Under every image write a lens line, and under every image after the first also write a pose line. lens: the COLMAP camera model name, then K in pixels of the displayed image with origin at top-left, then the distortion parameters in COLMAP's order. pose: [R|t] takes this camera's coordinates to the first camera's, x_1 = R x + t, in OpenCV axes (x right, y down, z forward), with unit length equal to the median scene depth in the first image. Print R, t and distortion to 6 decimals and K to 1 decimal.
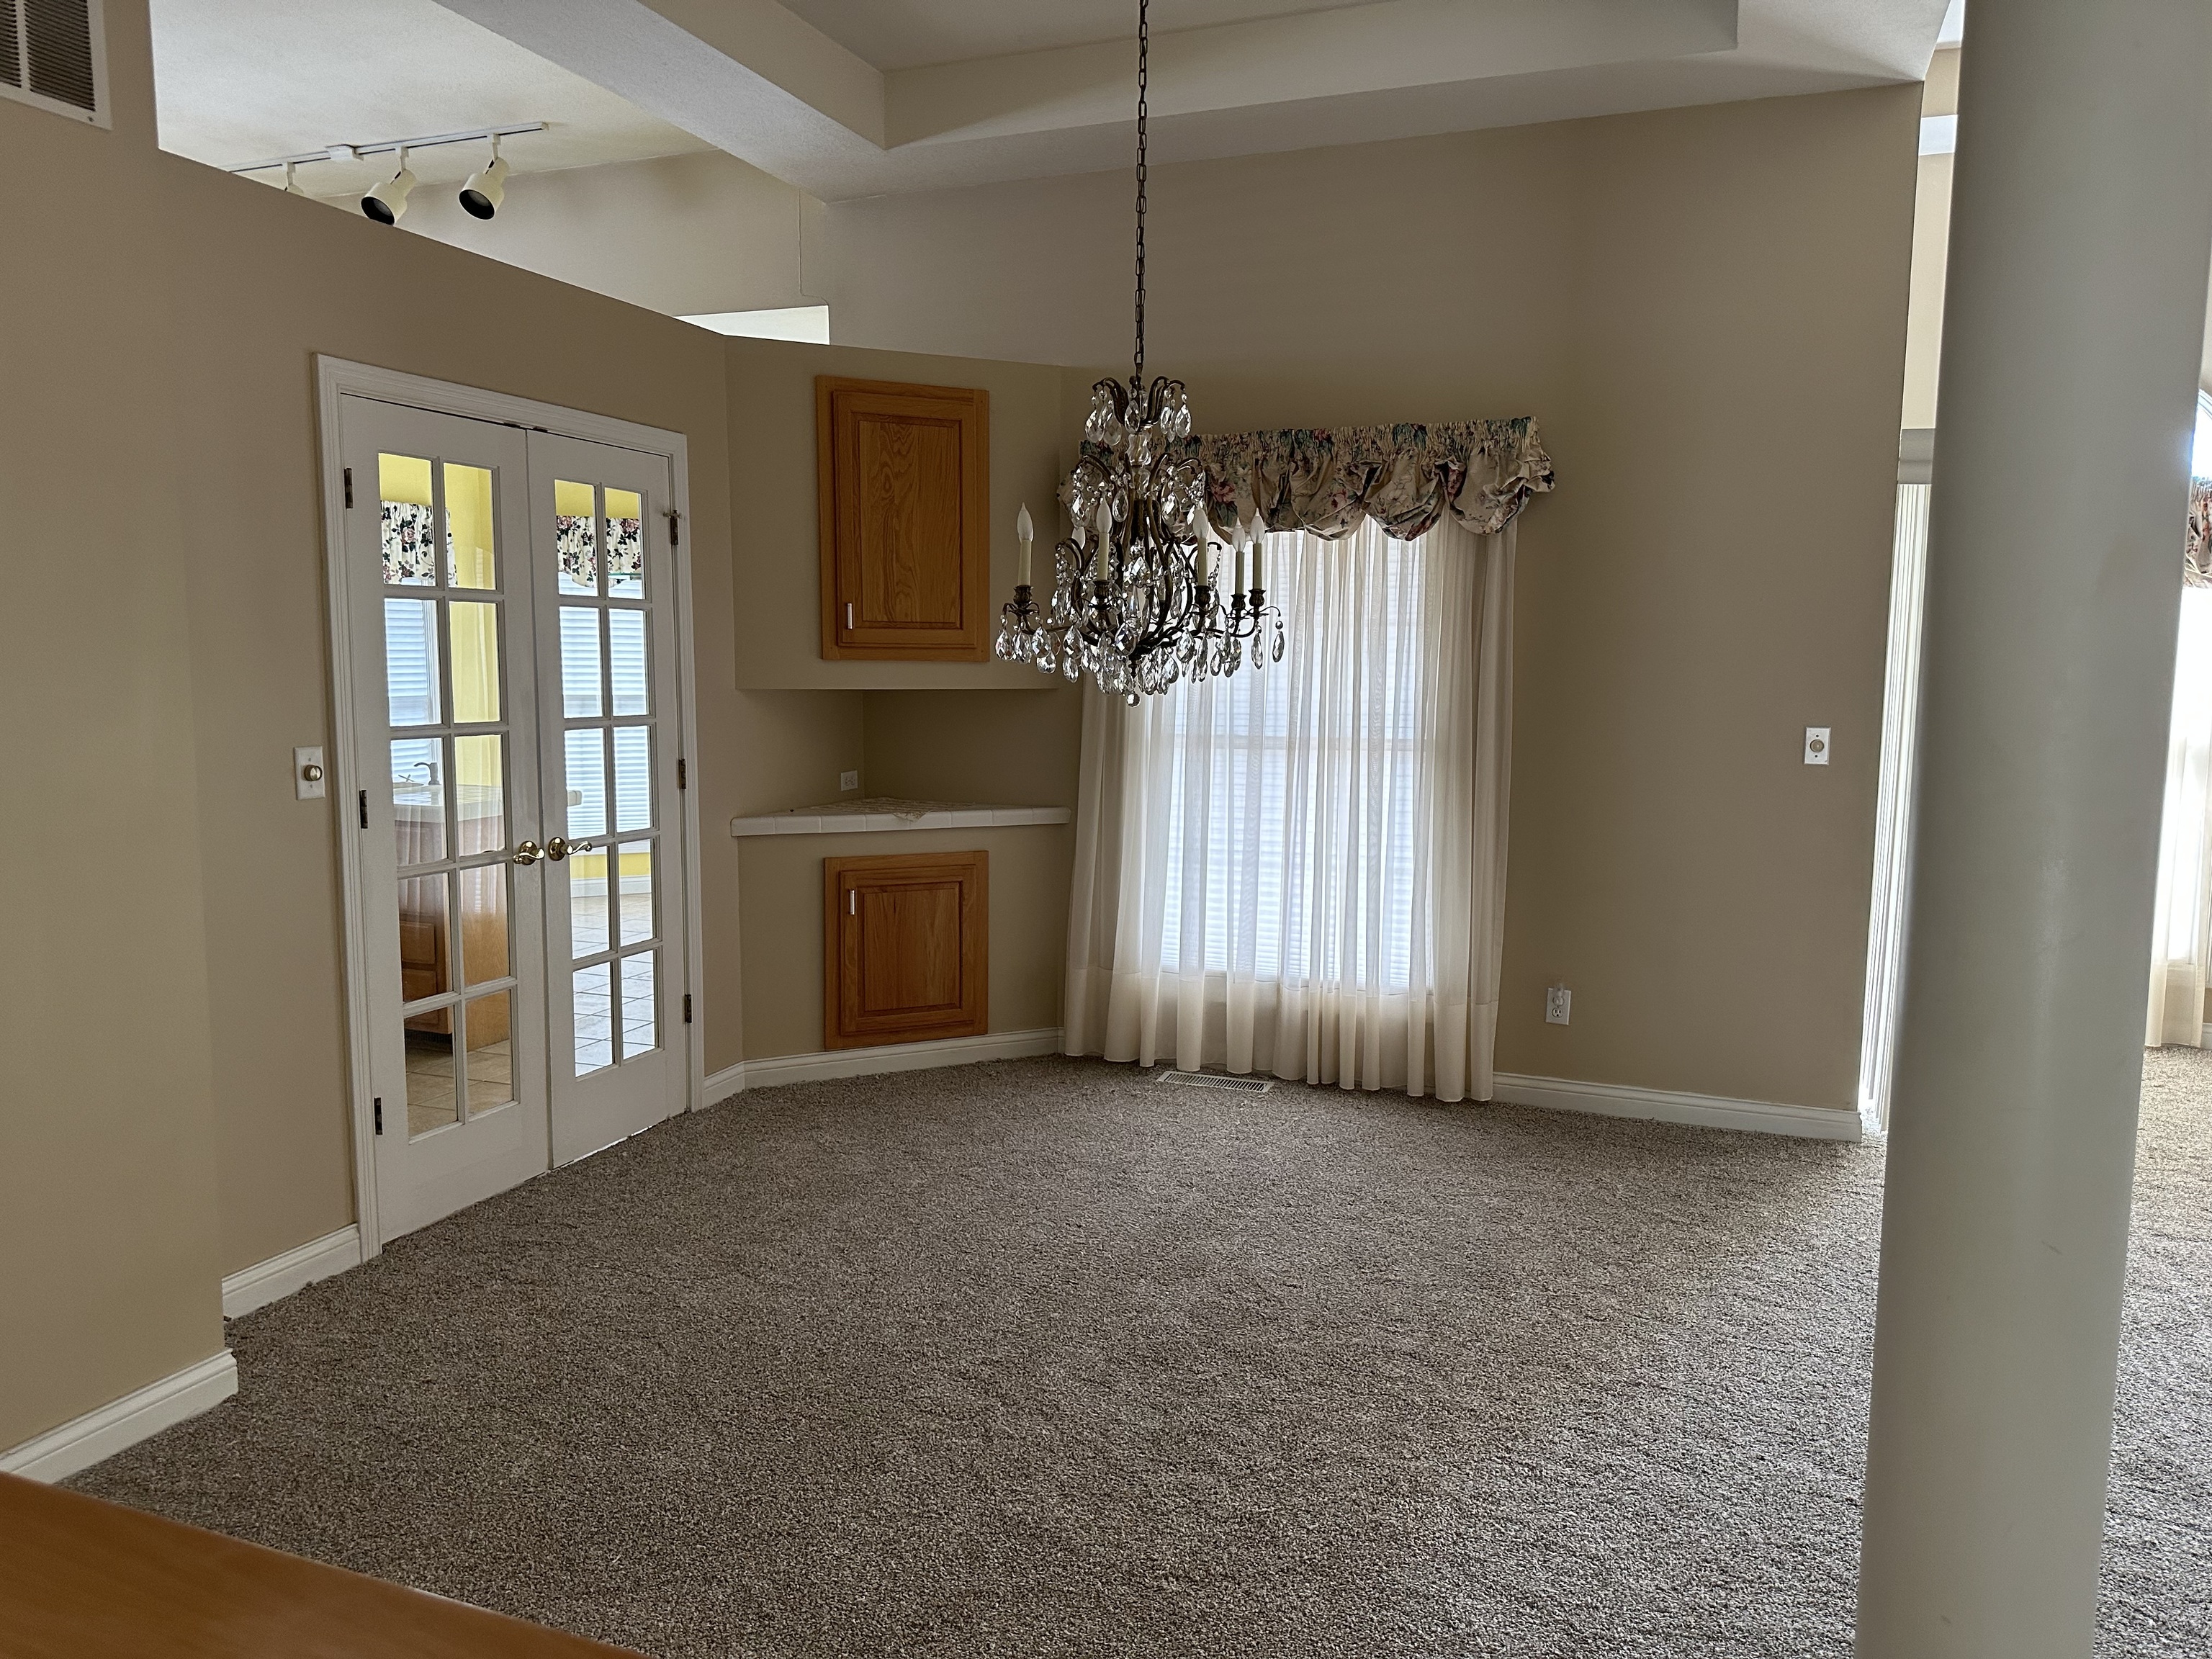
lens RADIAL K [[1533.6, 0, 1106.0], [0, 1533.6, 829.5], [0, 0, 1]] dist [0.087955, -0.068844]
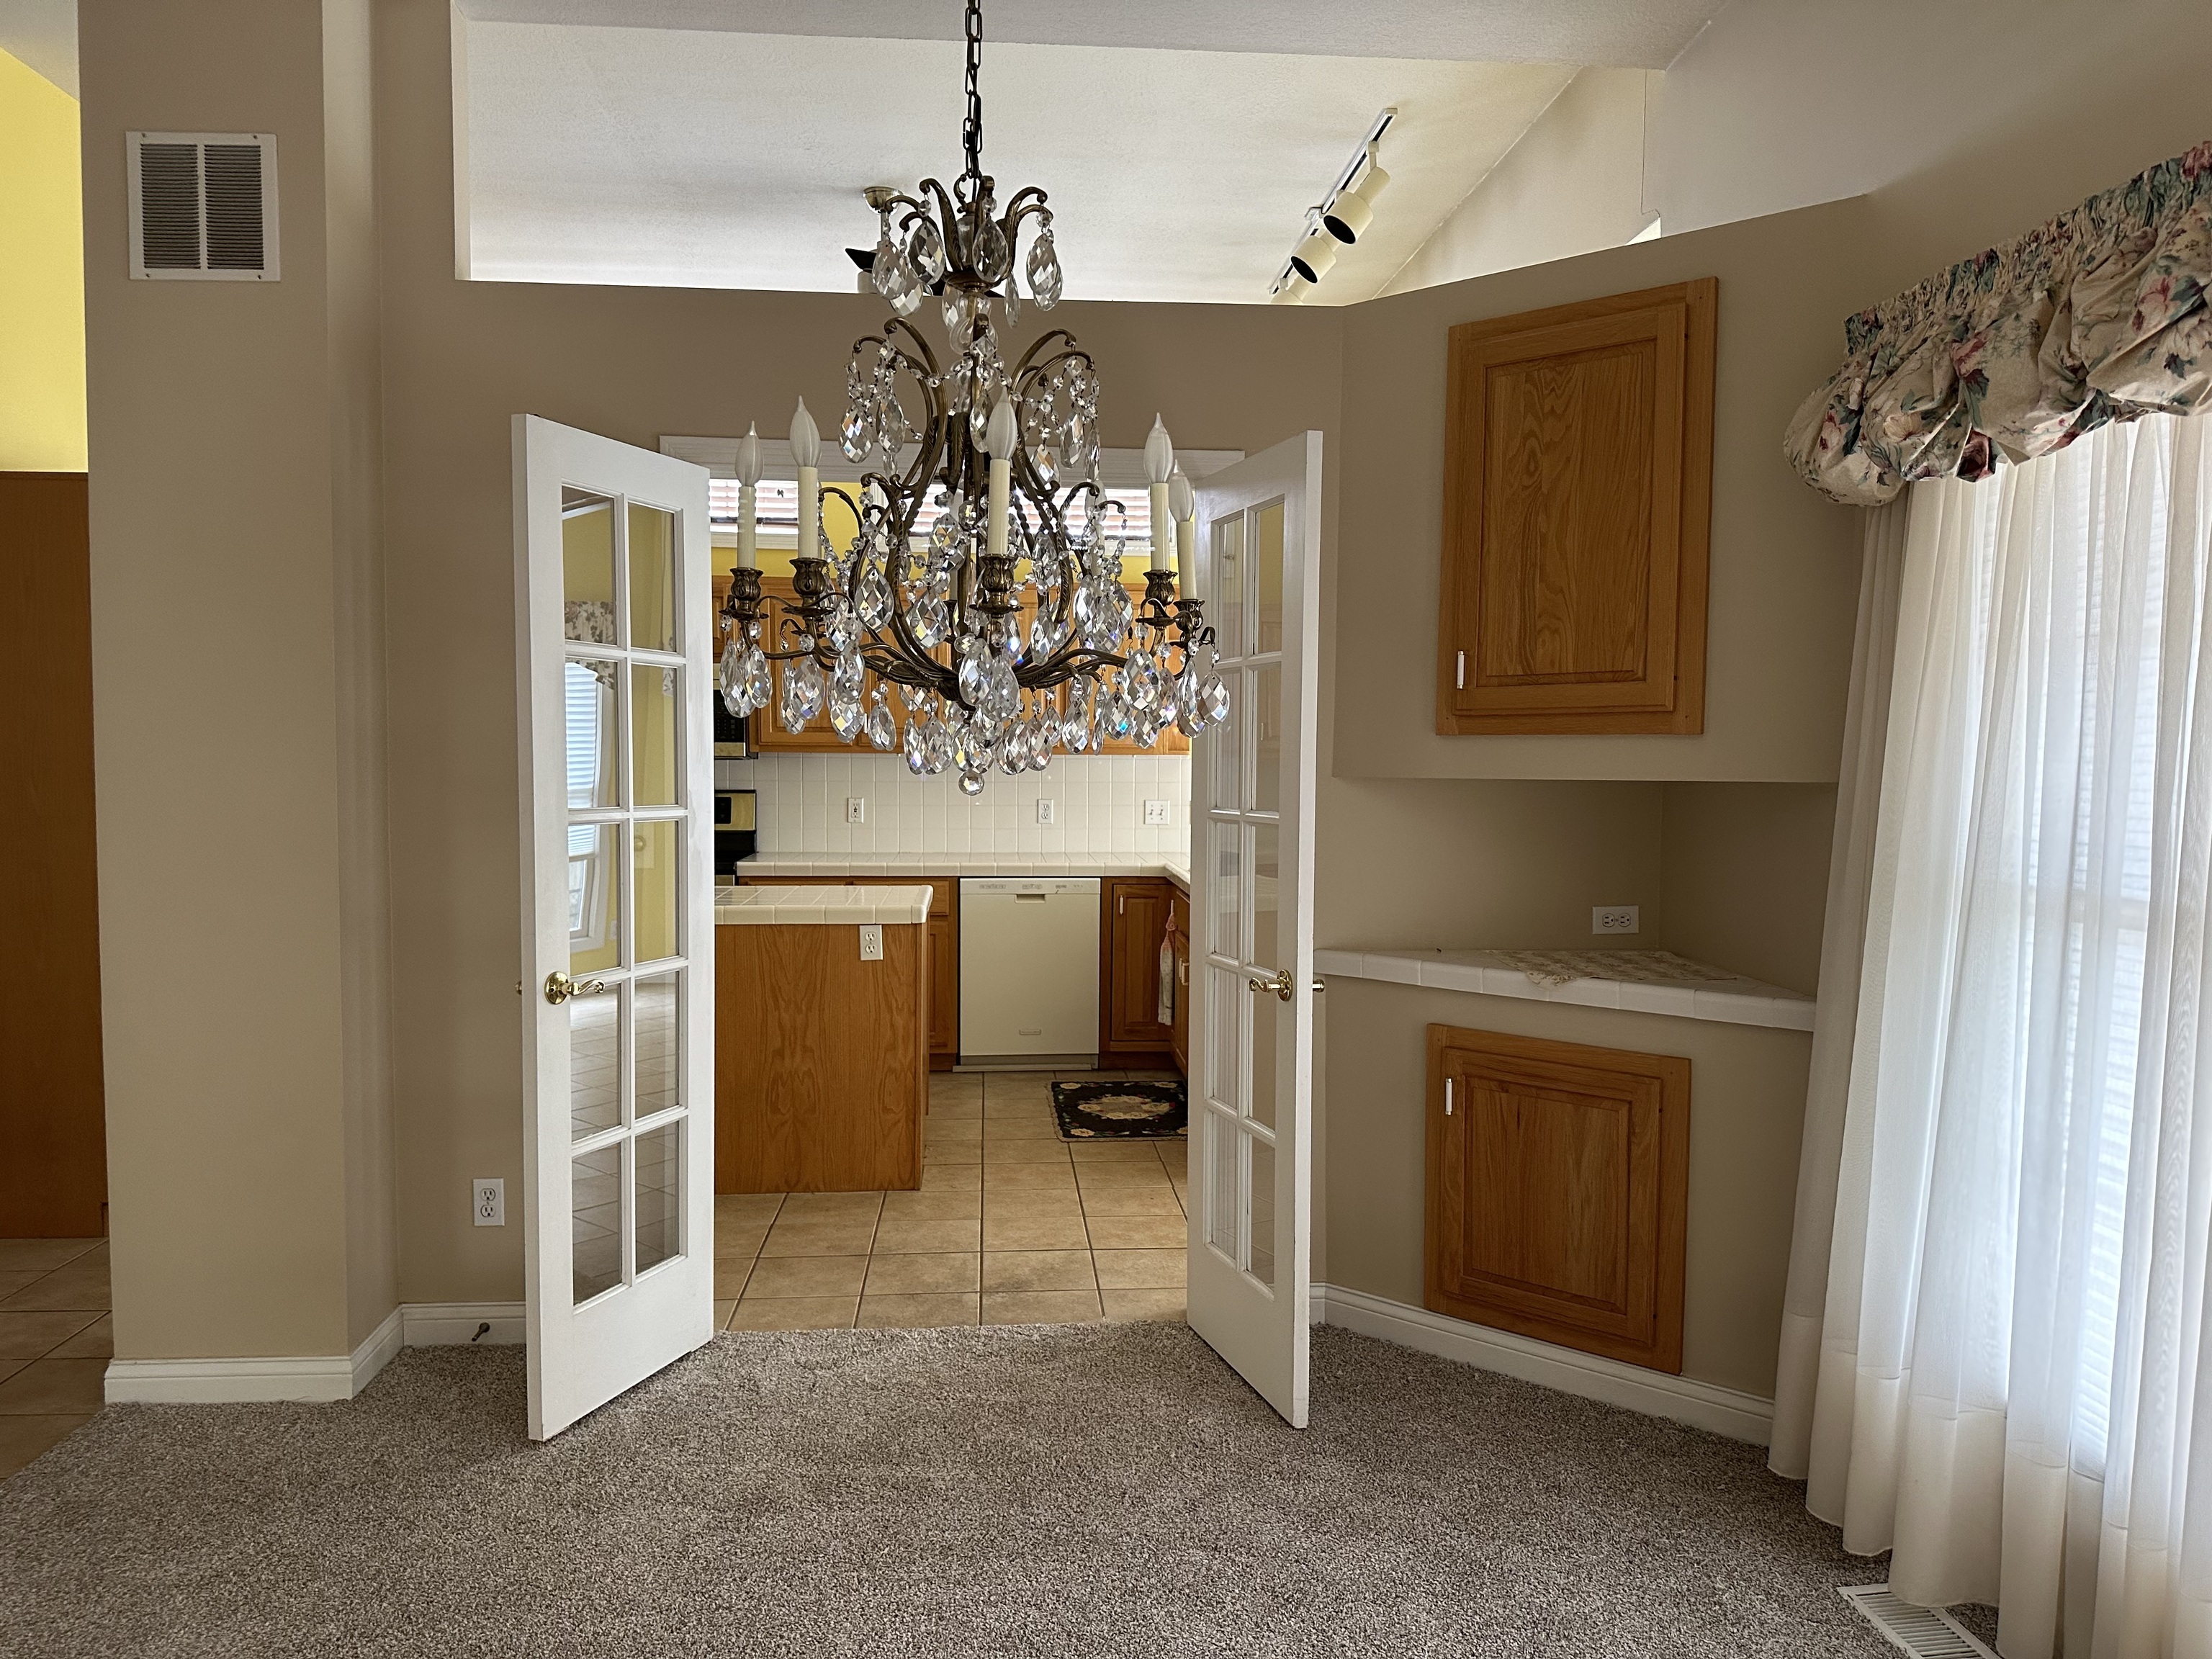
lens RADIAL K [[1577.4, 0, 1106.0], [0, 1577.4, 829.5], [0, 0, 1]] dist [0.051812, -0.038020]
pose [[0.433375, 0.041060, -0.900278, 0.380307], [-0.103722, 0.994596, -0.004568, -0.048703], [0.895225, 0.095358, 0.435292, 0.554587]]
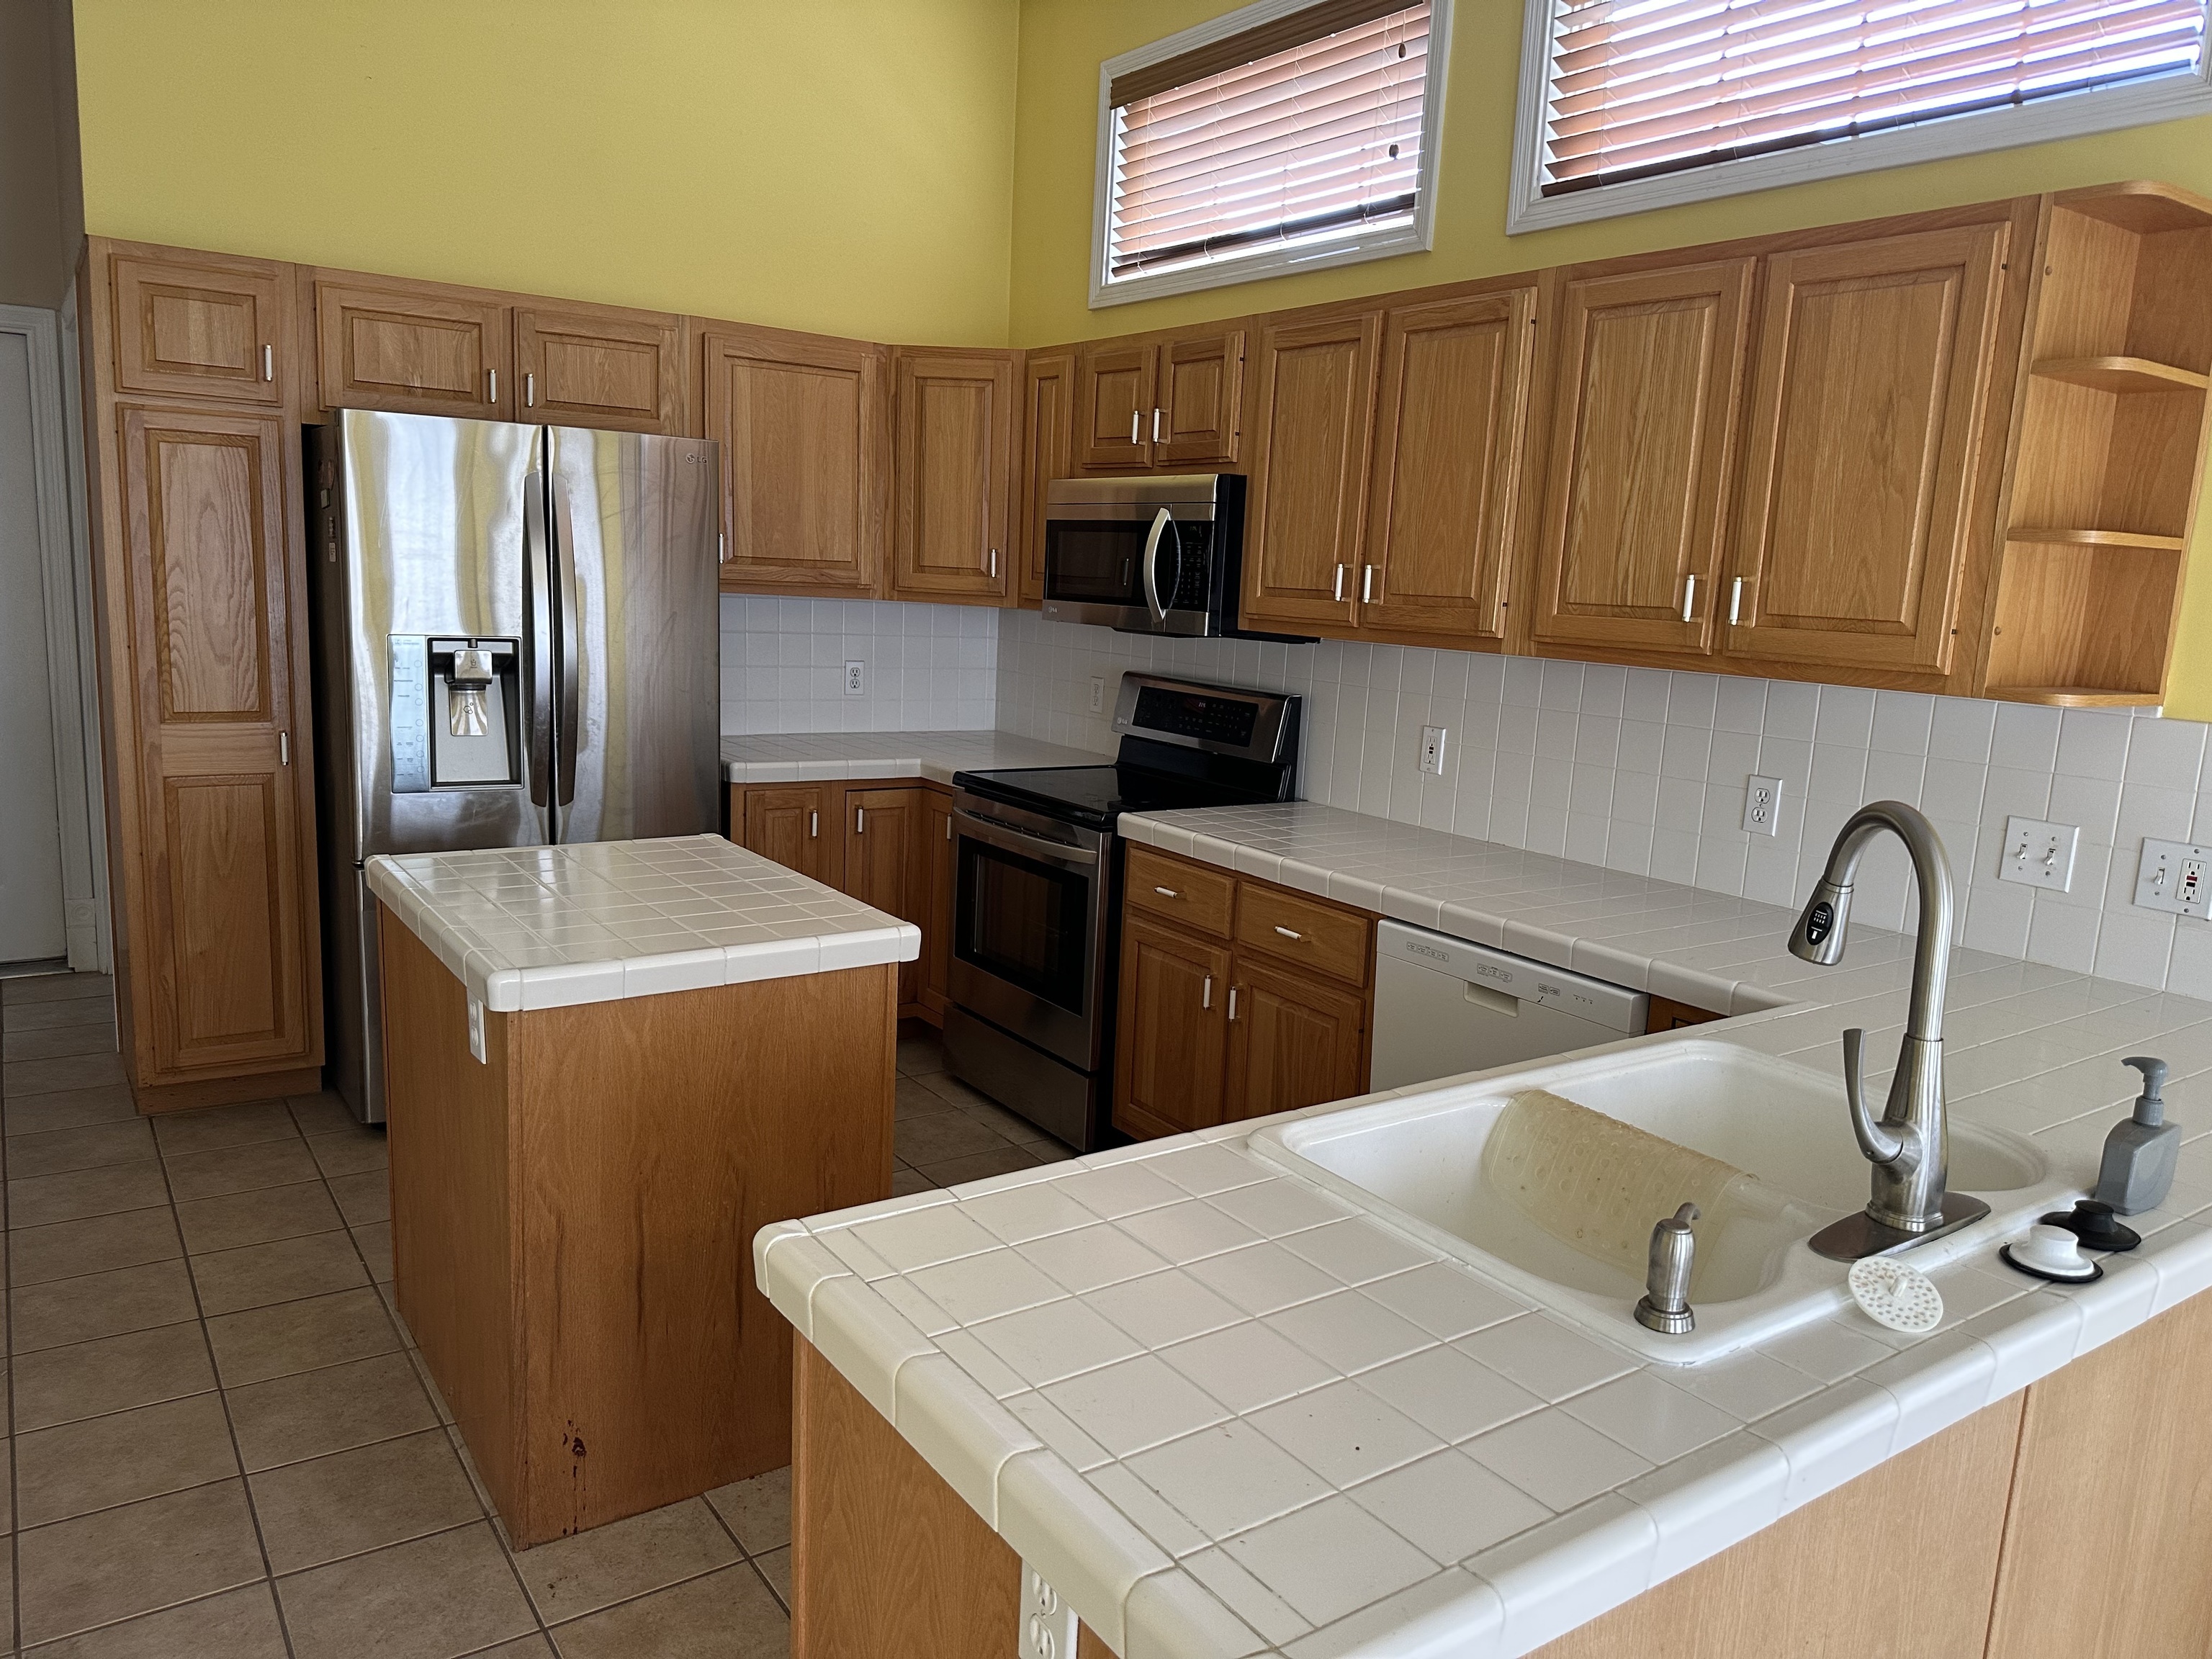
lens RADIAL K [[1577.4, 0, 1106.0], [0, 1577.4, 829.5], [0, 0, 1]] dist [0.051812, -0.038020]
pose [[-0.550965, 0.103620, -0.828070, -0.241313], [-0.152793, 0.962963, 0.222162, -0.151094], [0.820422, 0.248927, -0.514727, 1.203555]]
